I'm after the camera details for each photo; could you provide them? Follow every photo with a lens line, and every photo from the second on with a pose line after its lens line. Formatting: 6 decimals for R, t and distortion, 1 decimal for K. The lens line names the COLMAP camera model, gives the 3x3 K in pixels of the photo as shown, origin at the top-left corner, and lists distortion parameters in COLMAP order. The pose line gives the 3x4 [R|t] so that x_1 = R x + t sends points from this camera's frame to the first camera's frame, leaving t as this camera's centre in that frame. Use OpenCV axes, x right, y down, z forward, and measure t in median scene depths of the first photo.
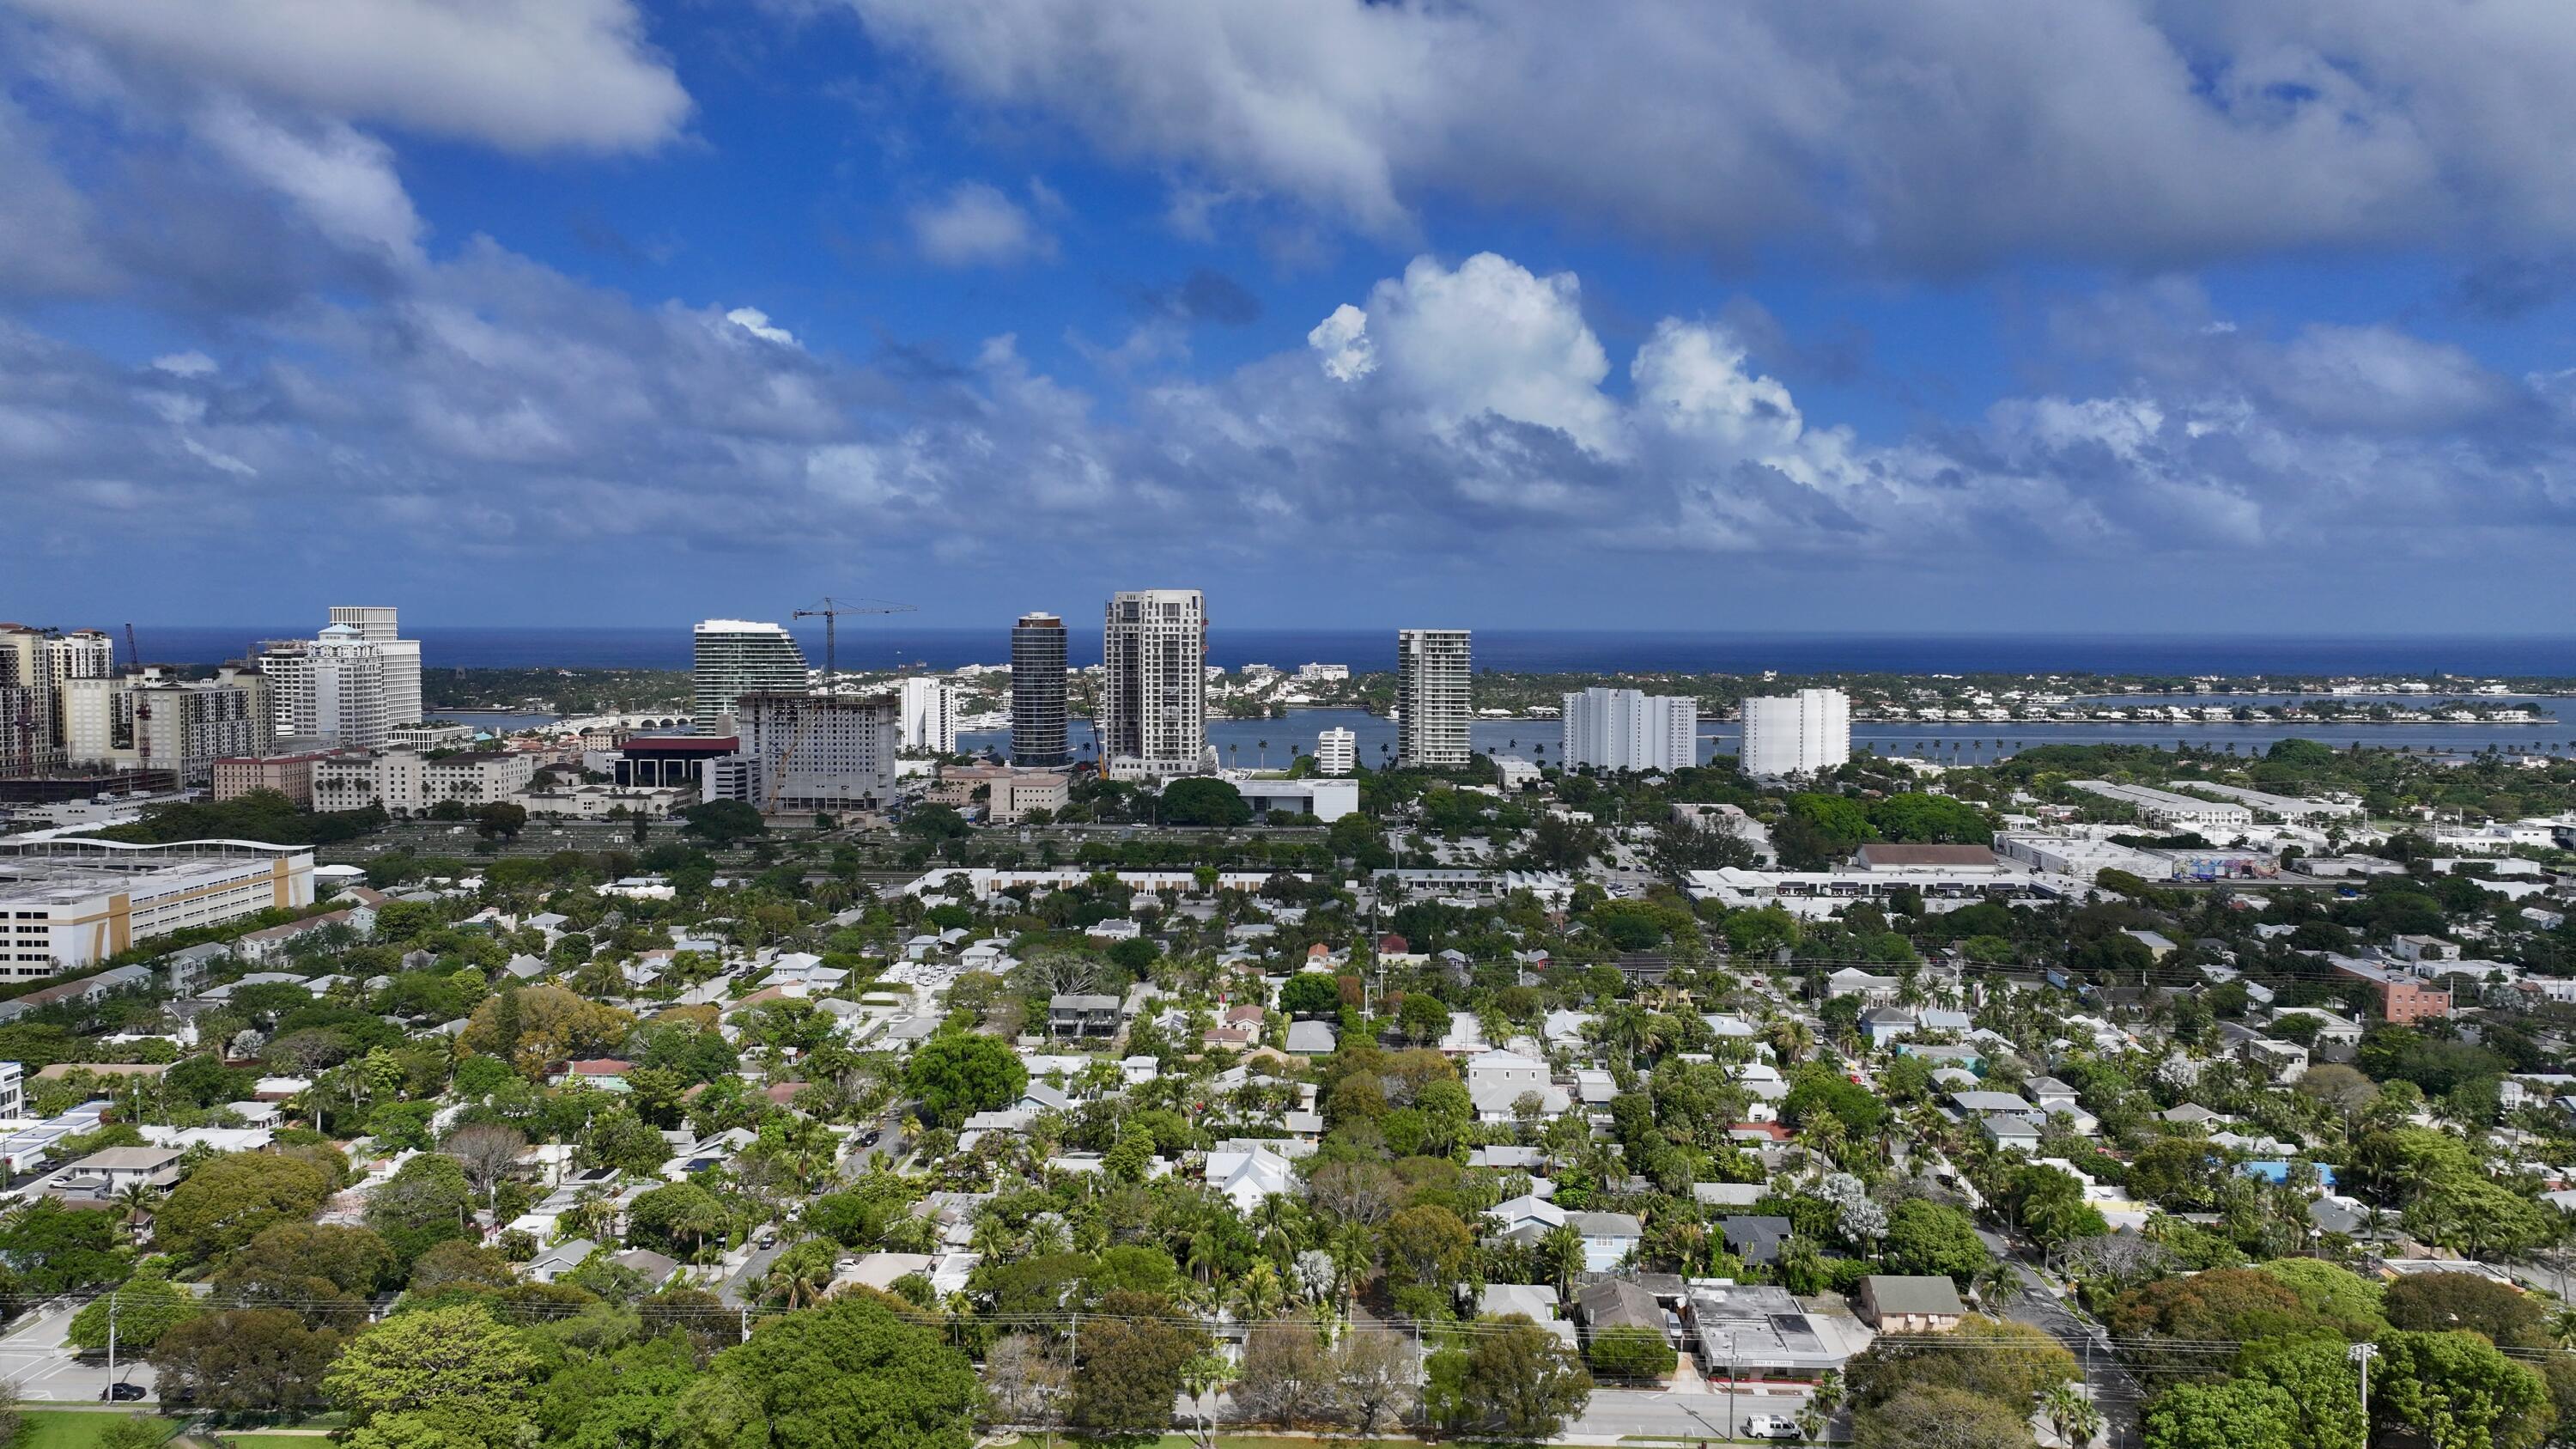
lens RADIAL K [[1872.0, 0, 1291.1], [0, 1872.0, 717.9], [0, 0, 1]] dist [0.017871, 0.001856]
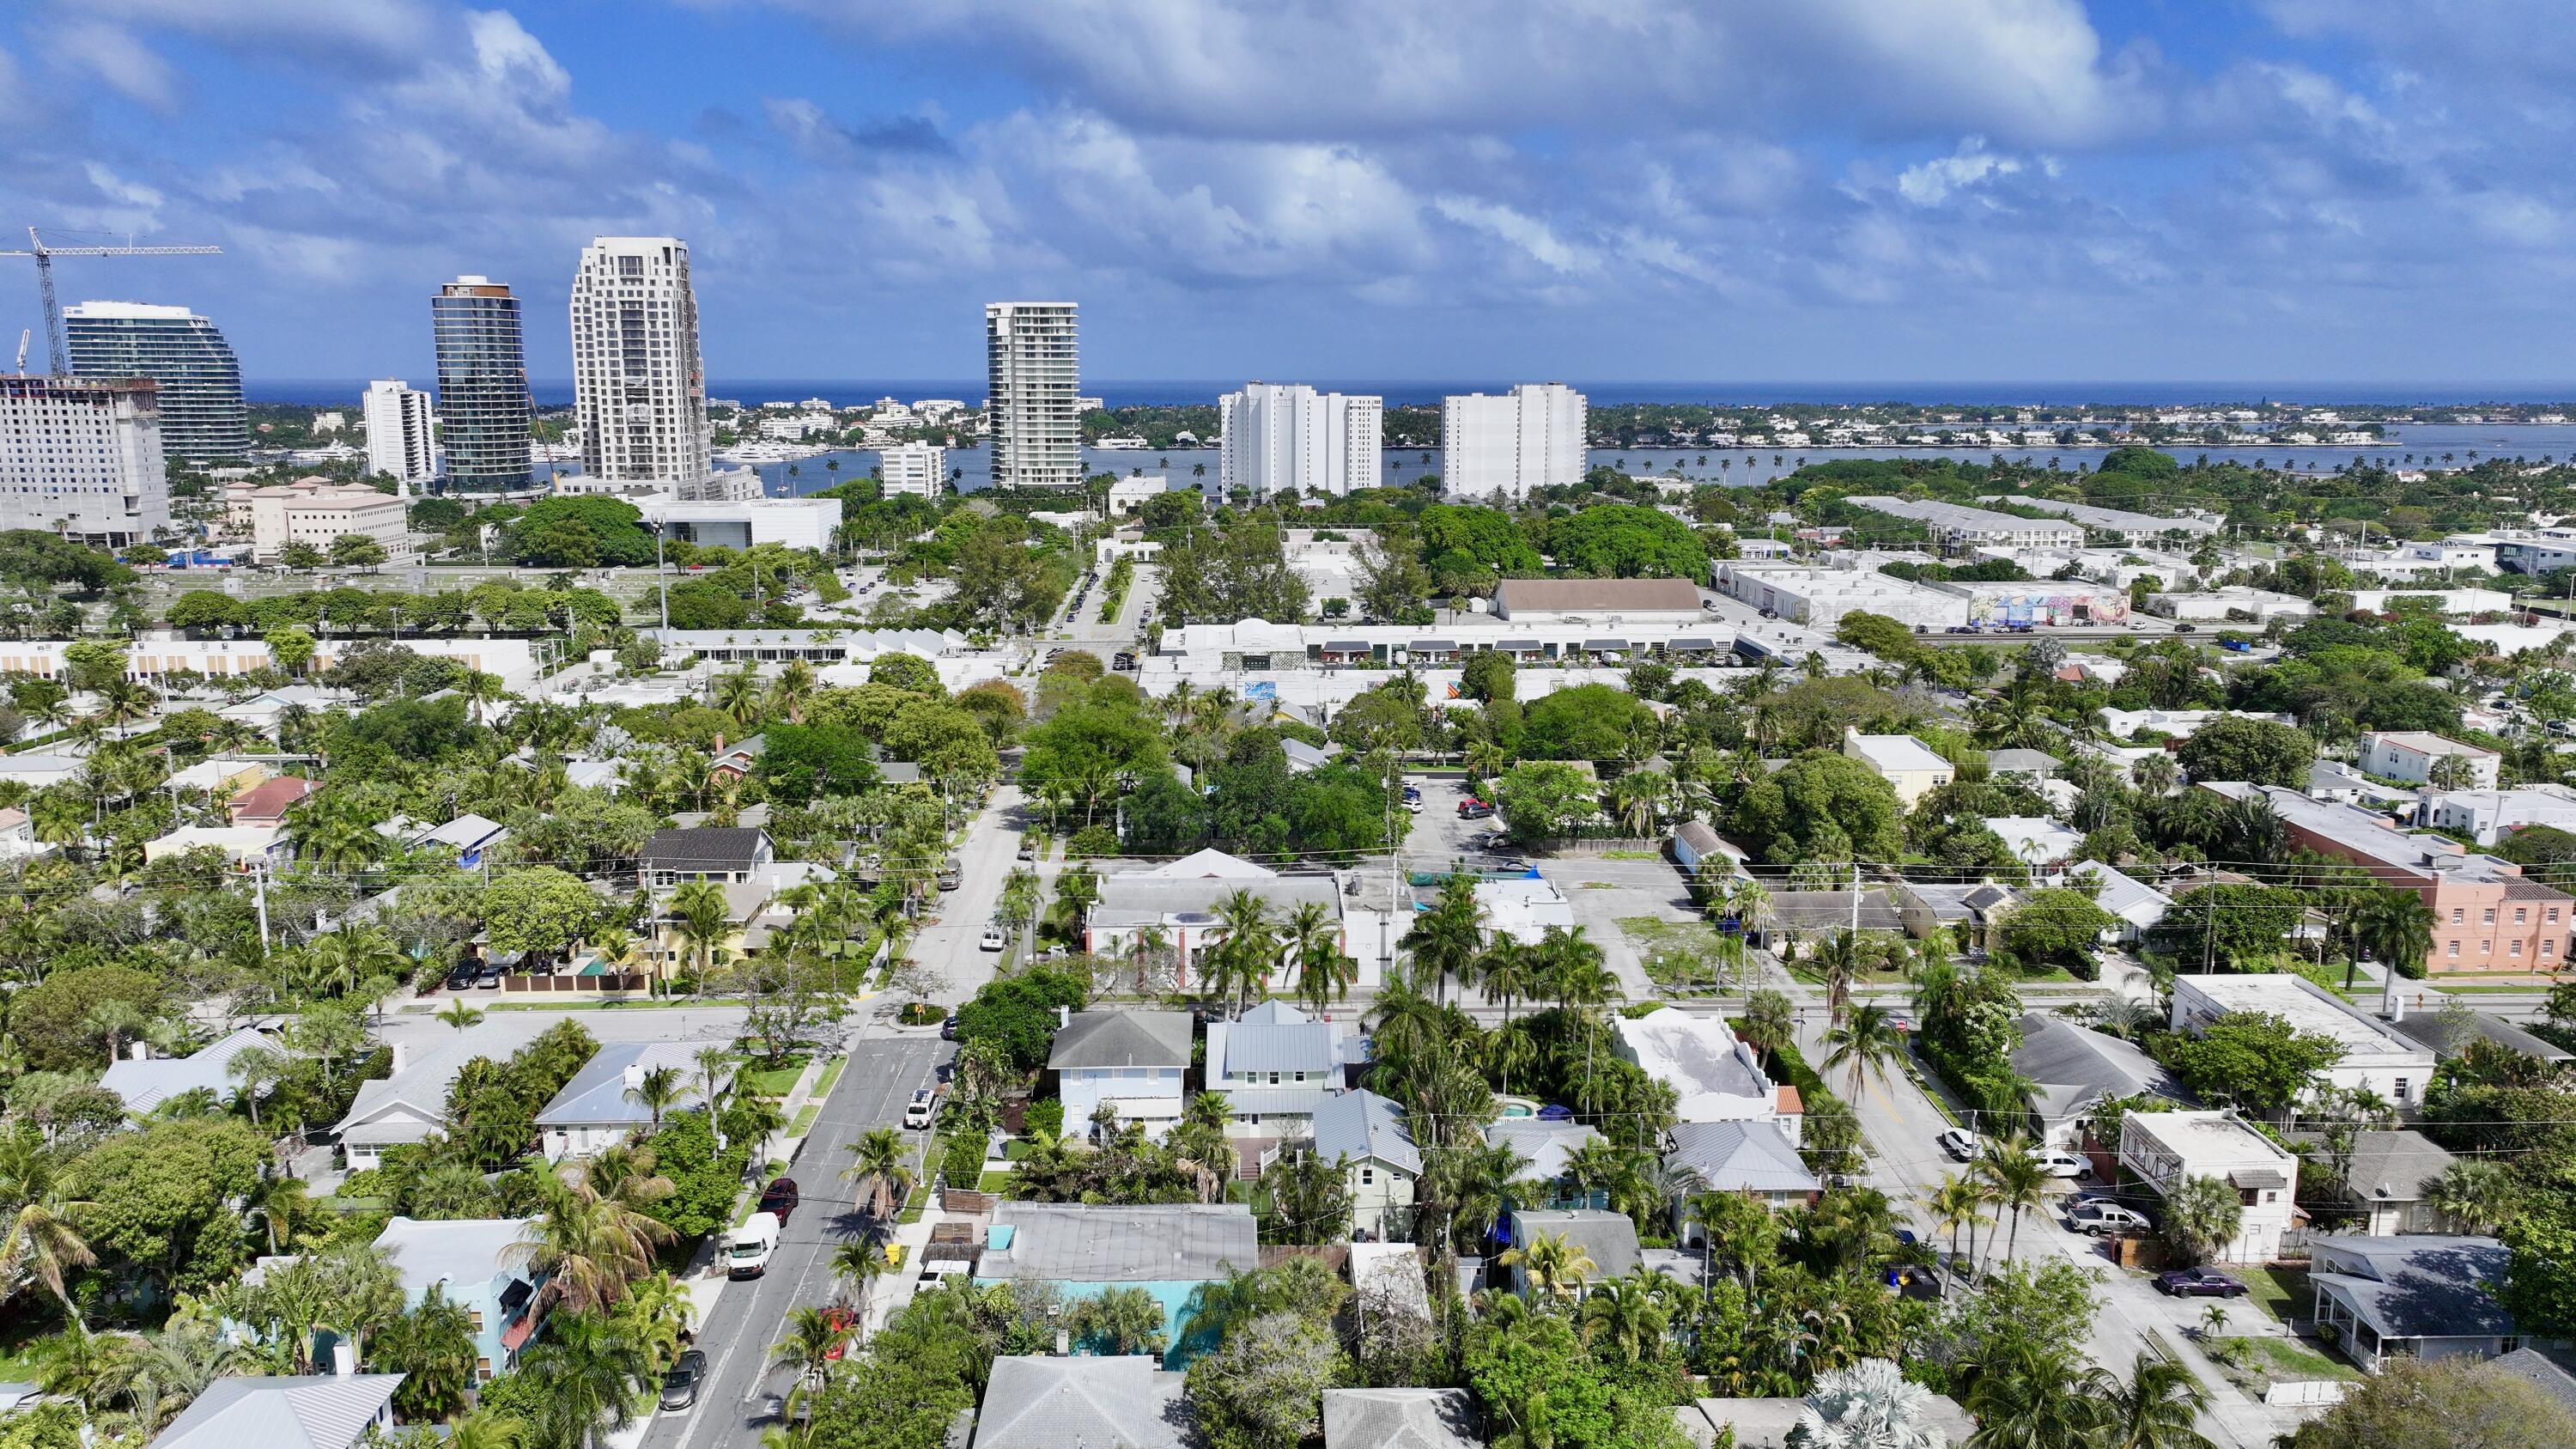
lens RADIAL K [[1872.0, 0, 1286.7], [0, 1872.0, 731.9], [0, 0, 1]] dist [0.017871, 0.001856]
pose [[0.996649, -0.017156, 0.079972, 0.153610], [0.006036, 0.990516, 0.137267, 0.026114], [-0.081569, -0.136324, 0.987300, 0.316297]]
